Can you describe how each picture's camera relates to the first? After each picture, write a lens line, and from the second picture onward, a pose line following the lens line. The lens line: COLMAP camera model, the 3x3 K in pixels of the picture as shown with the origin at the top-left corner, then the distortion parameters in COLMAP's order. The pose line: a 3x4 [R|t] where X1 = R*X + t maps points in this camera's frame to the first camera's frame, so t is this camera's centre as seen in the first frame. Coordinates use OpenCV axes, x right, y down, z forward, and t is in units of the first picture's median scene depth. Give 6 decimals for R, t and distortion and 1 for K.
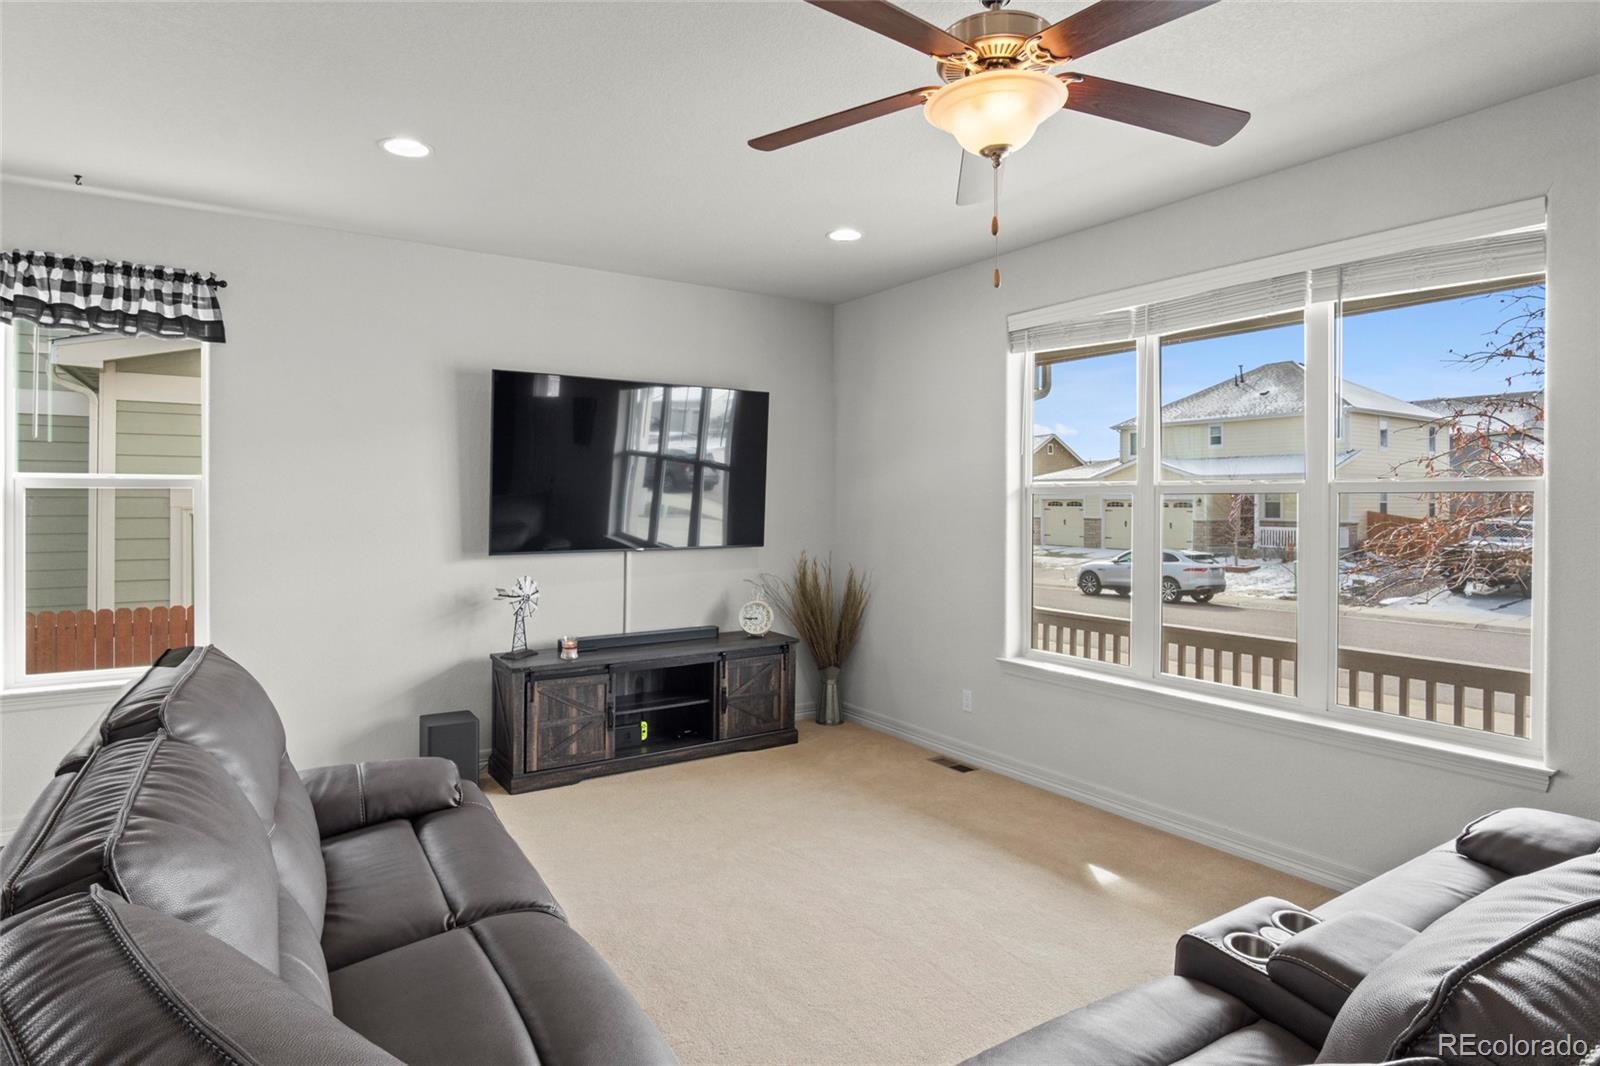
lens RADIAL K [[878.2, 0, 803.0], [0, 878.2, 497.0], [0, 0, 1]] dist [-0.032259, 0.008770]
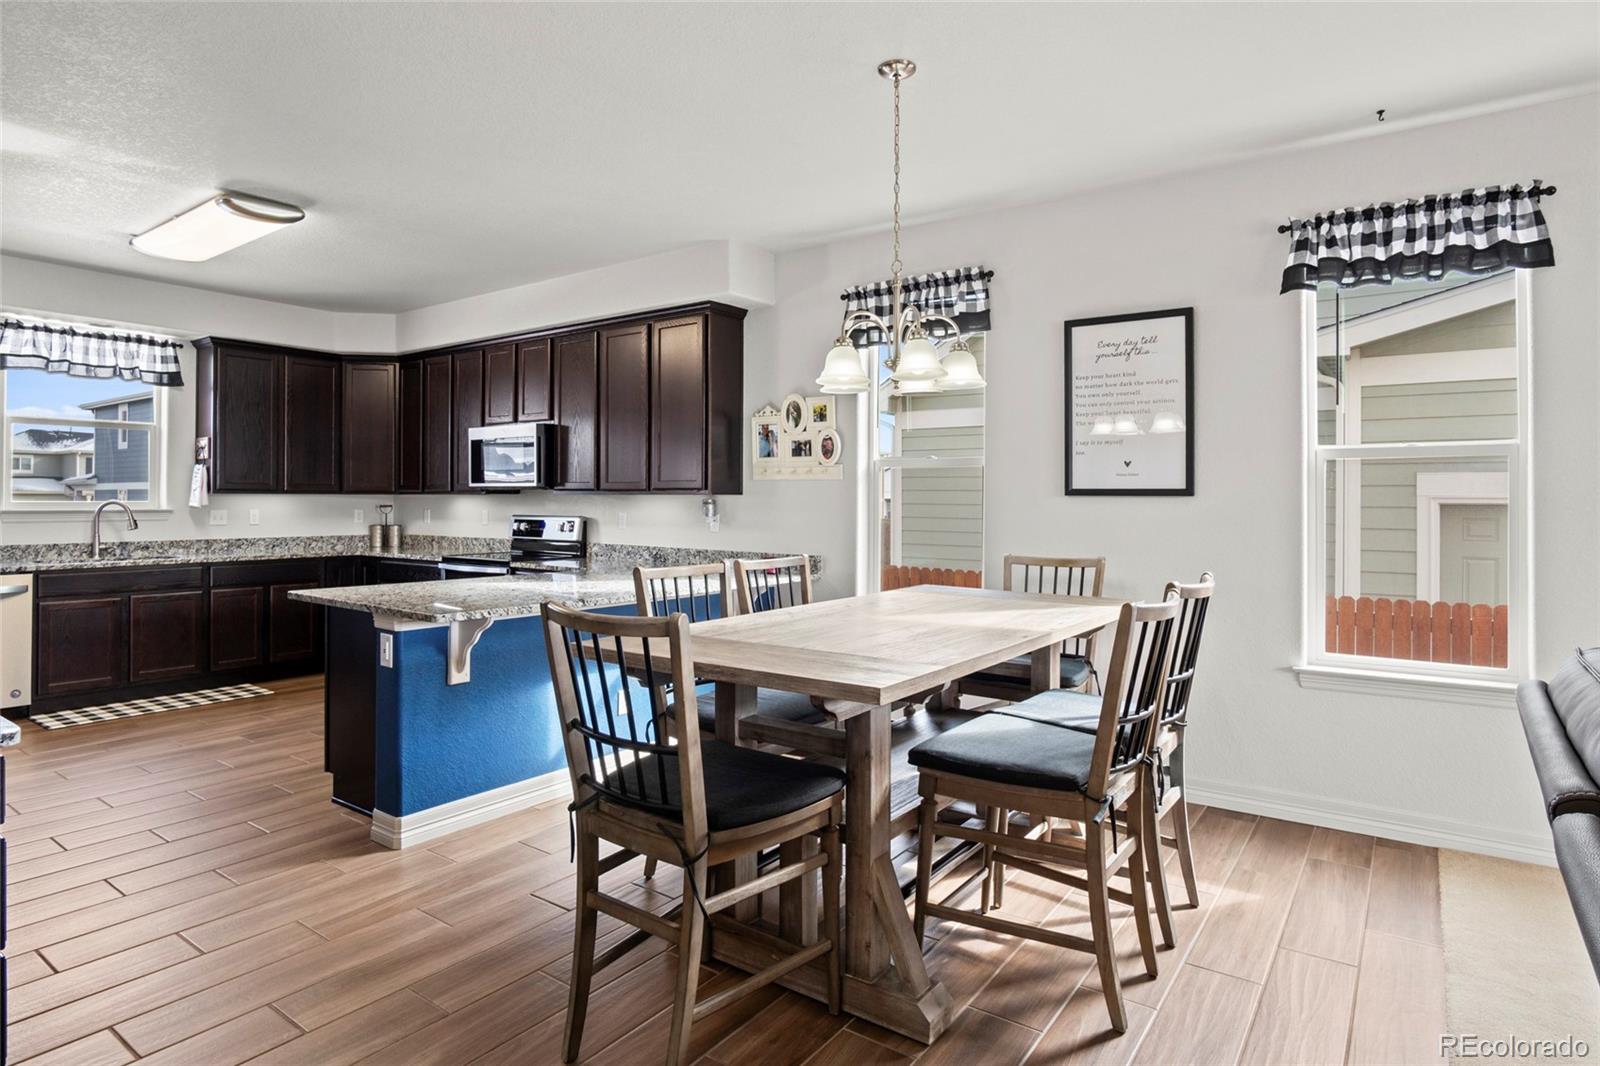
lens RADIAL K [[878.2, 0, 802.6], [0, 878.2, 495.6], [0, 0, 1]] dist [-0.032259, 0.008770]
pose [[0.361781, -0.007959, -0.932229, -0.195358], [0.001207, 0.999967, -0.008069, 0.034237], [0.932262, 0.001794, 0.361779, 0.092760]]
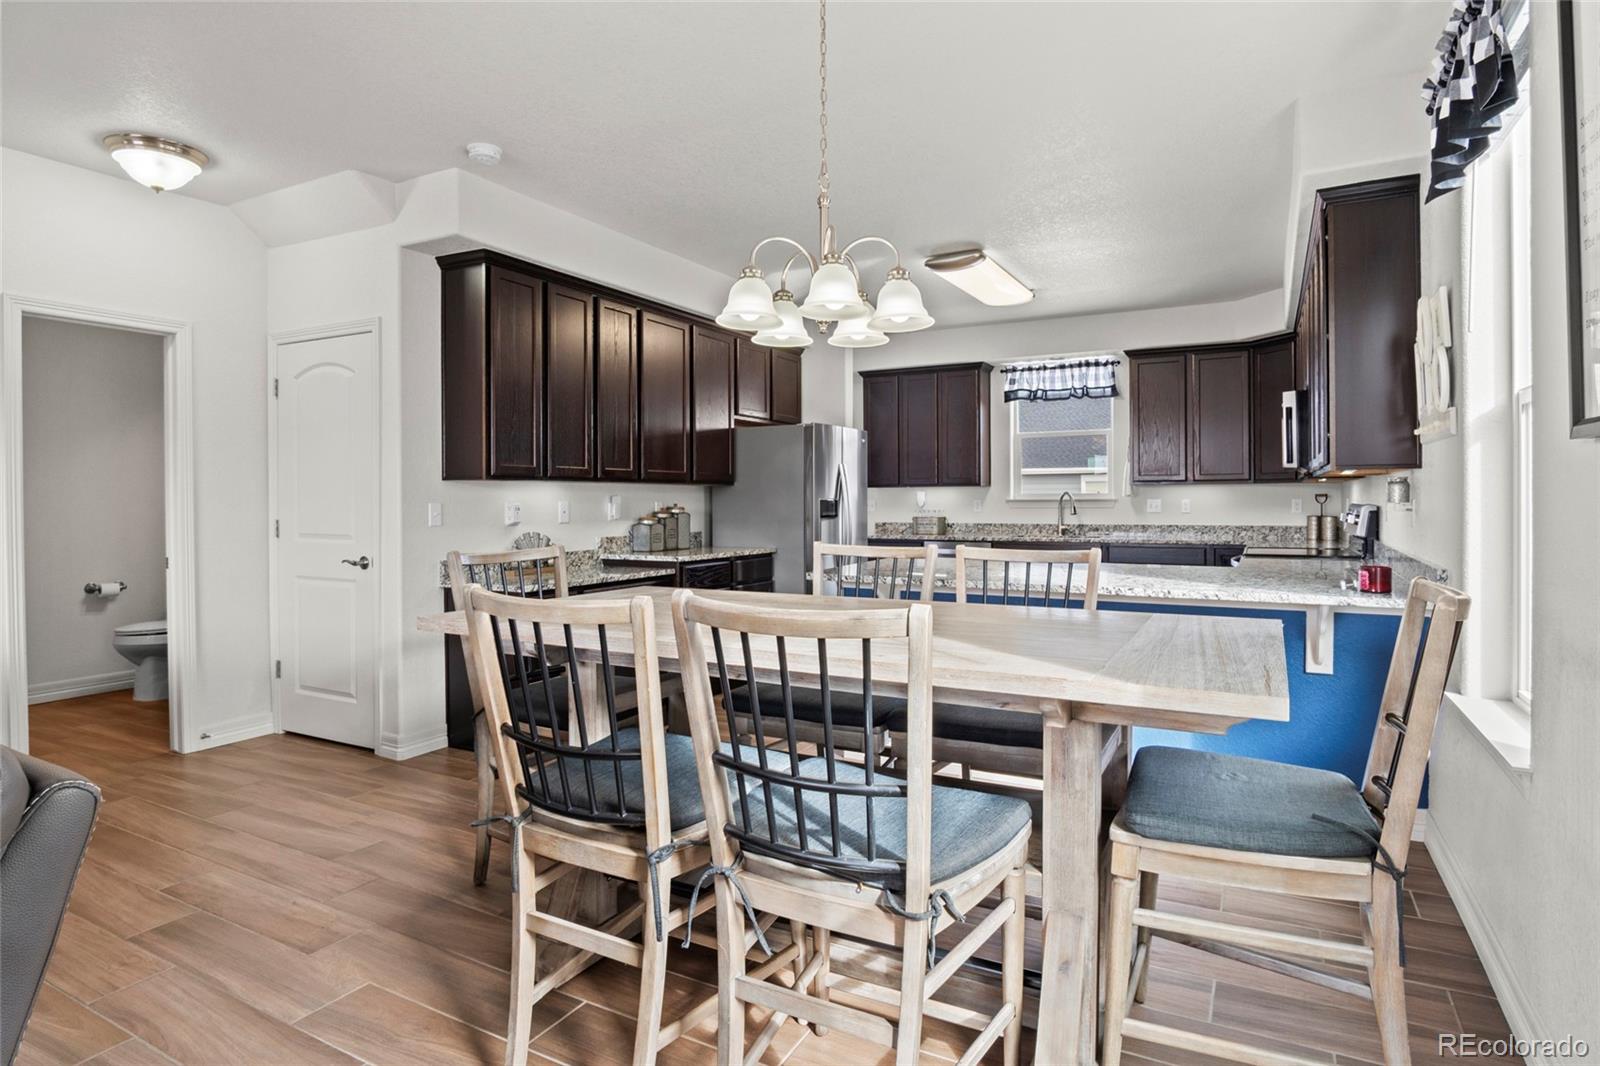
lens RADIAL K [[878.2, 0, 763.4], [0, 878.2, 508.2], [0, 0, 1]] dist [-0.032259, 0.008770]
pose [[-0.891393, 0.005394, -0.453198, -0.515402], [0.003208, 0.999979, 0.005591, 0.052754], [0.453219, 0.003530, -0.891392, 0.957278]]
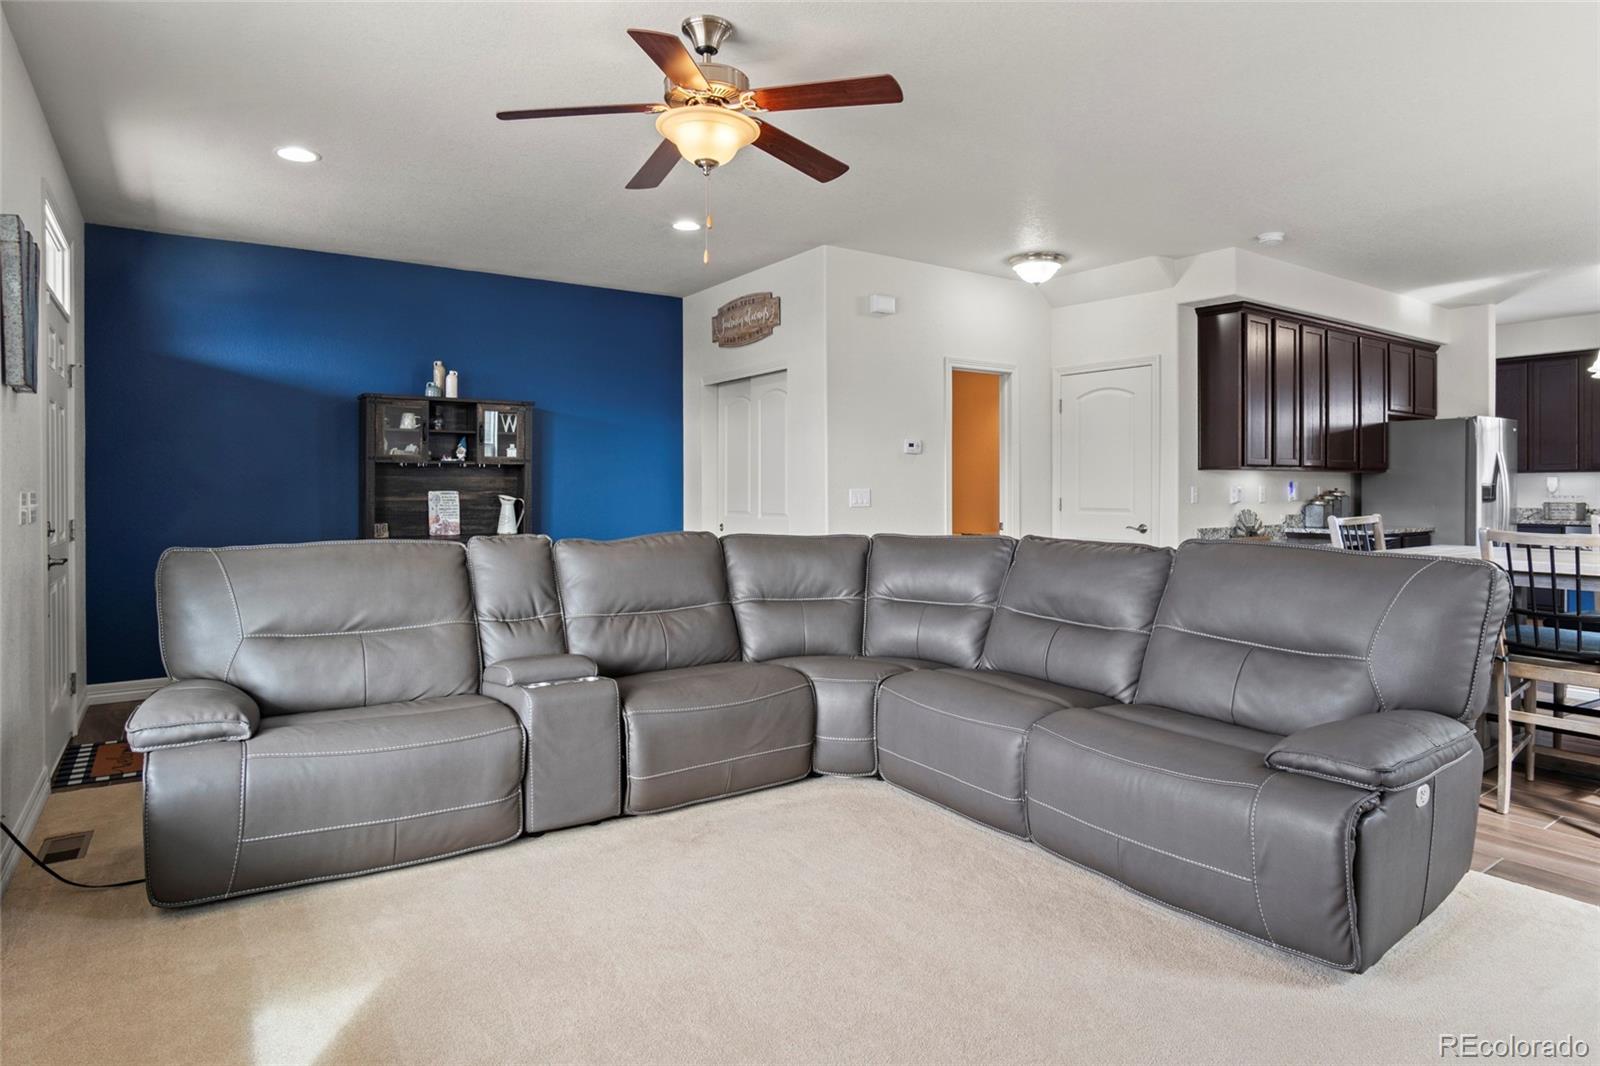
lens RADIAL K [[878.2, 0, 796.2], [0, 878.2, 495.7], [0, 0, 1]] dist [-0.032259, 0.008770]
pose [[-0.999728, 0.000717, -0.023304, 0.064169], [0.000580, 0.999983, 0.005882, 0.057753], [0.023308, 0.005867, -0.999711, 1.278960]]
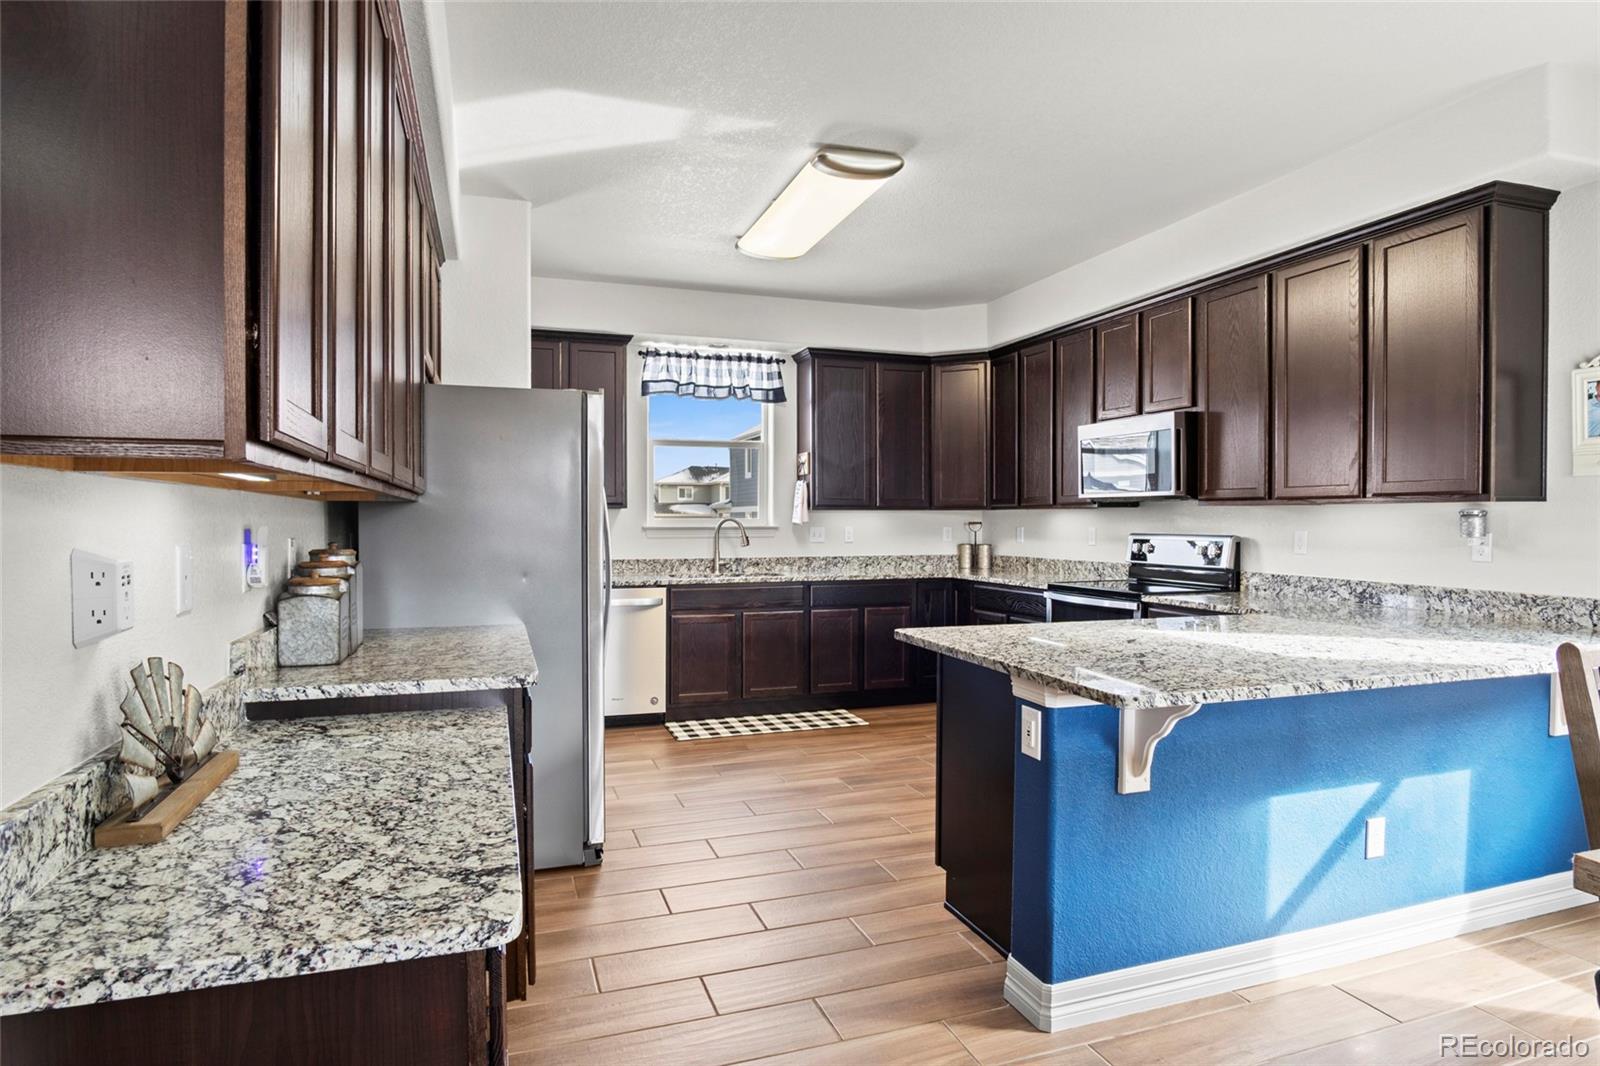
lens RADIAL K [[878.2, 0, 797.6], [0, 878.2, 537.5], [0, 0, 1]] dist [-0.032259, 0.008770]
pose [[-0.241696, 0.016183, -0.970217, -0.539721], [0.003327, 0.999869, 0.015849, 0.040362], [0.970346, 0.000603, -0.241718, 0.013182]]
